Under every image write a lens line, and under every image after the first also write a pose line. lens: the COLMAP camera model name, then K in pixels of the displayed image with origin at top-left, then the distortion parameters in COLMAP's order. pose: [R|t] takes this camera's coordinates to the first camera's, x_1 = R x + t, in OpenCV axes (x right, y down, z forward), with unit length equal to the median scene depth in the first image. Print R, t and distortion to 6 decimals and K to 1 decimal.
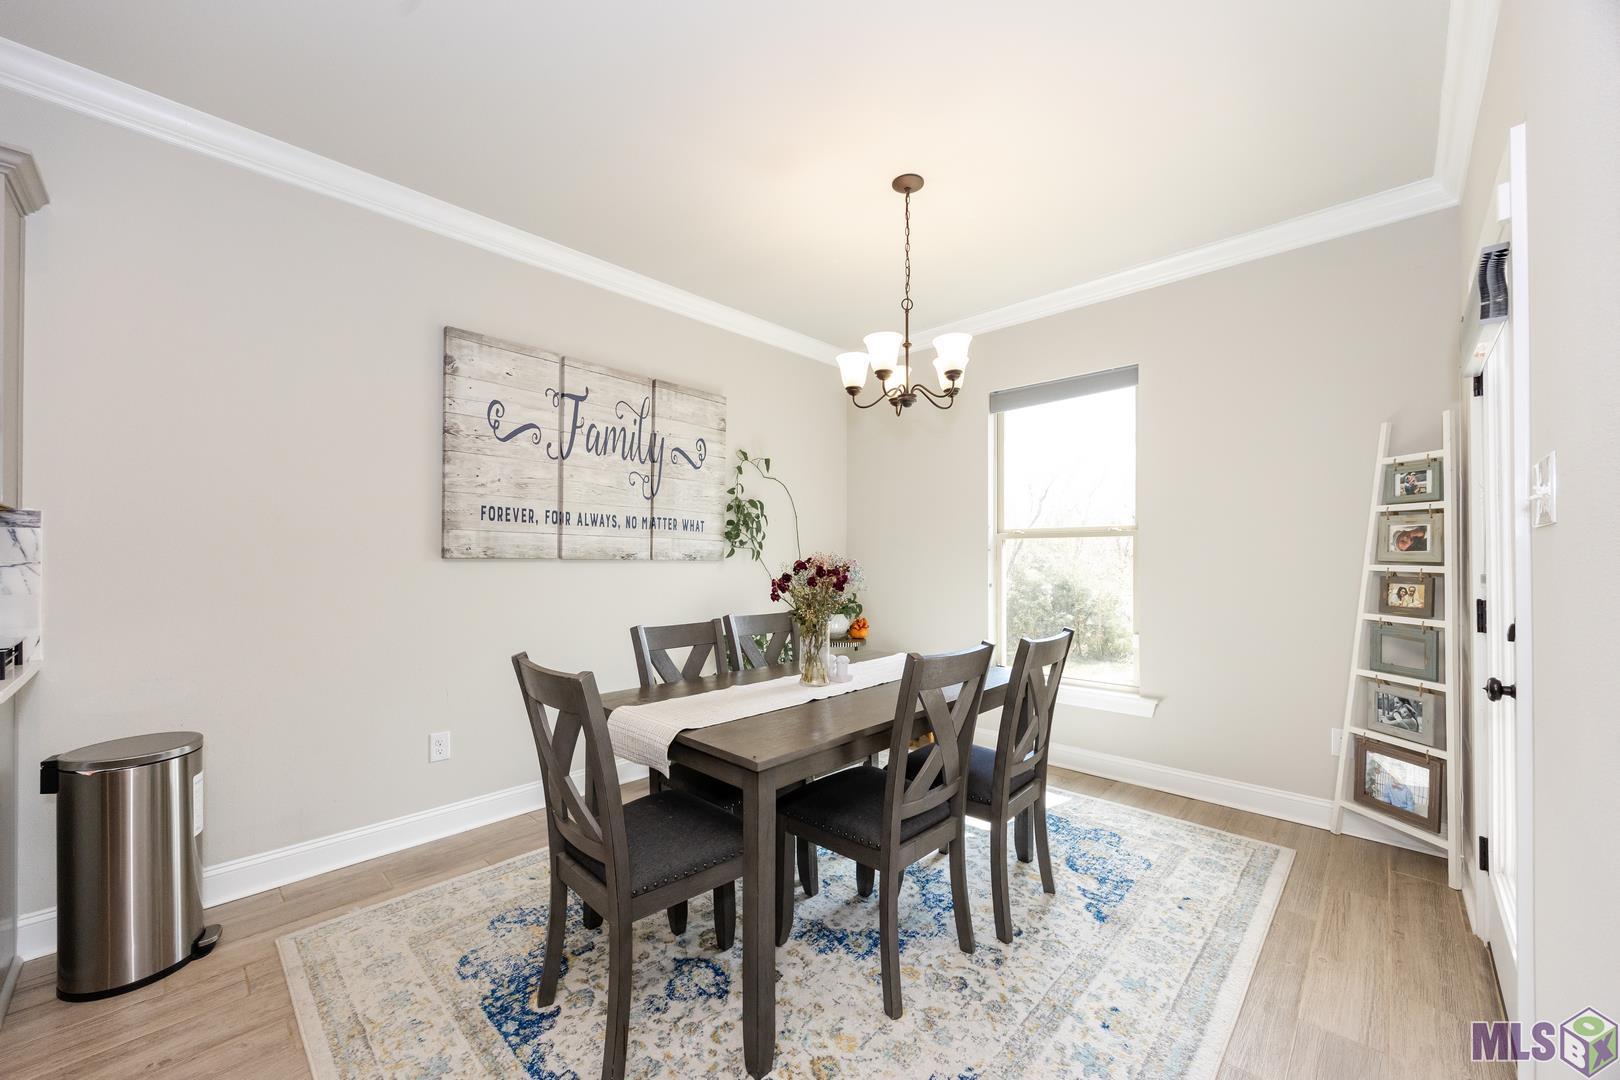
lens RADIAL K [[627.6, 0, 739.7], [0, 627.6, 550.1], [0, 0, 1]] dist [-0.000785, -0.000033]
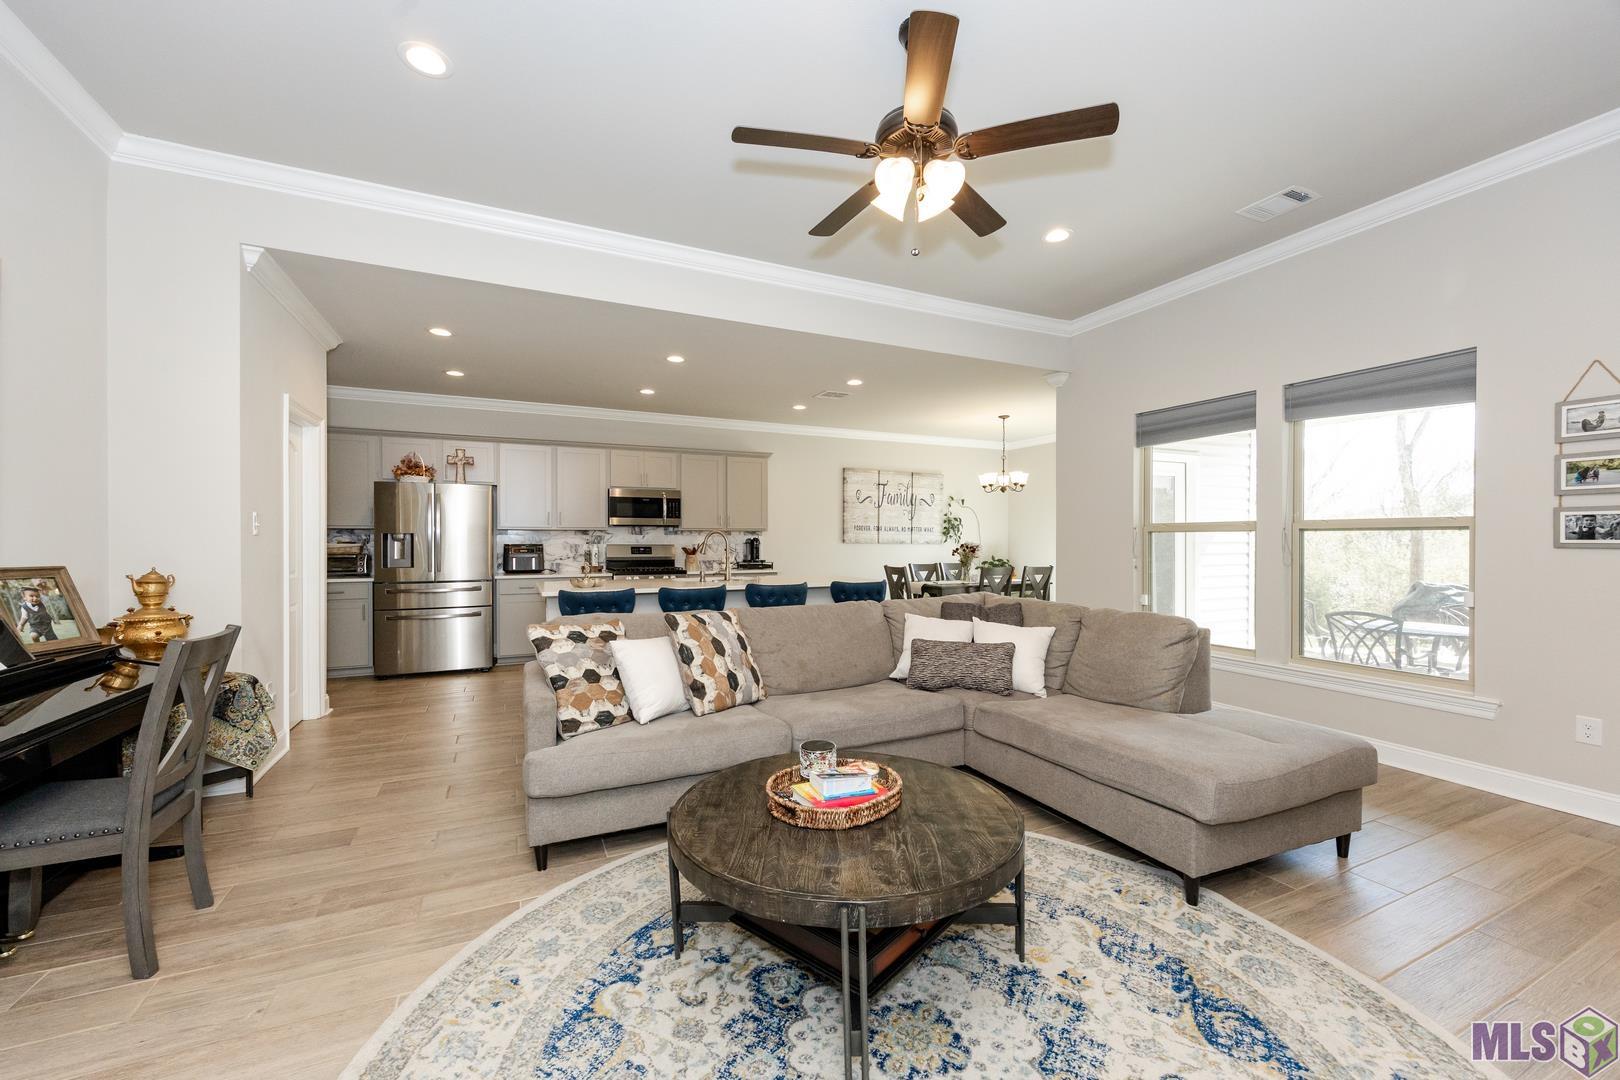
lens RADIAL K [[586.3, 0, 741.6], [0, 586.3, 539.1], [0, 0, 1]] dist [0.001835, 0.000020]
pose [[0.925096, -0.000660, -0.379732, 0.127194], [0.004419, 0.999949, 0.009029, -0.027730], [0.379707, -0.010031, 0.925052, -1.485622]]
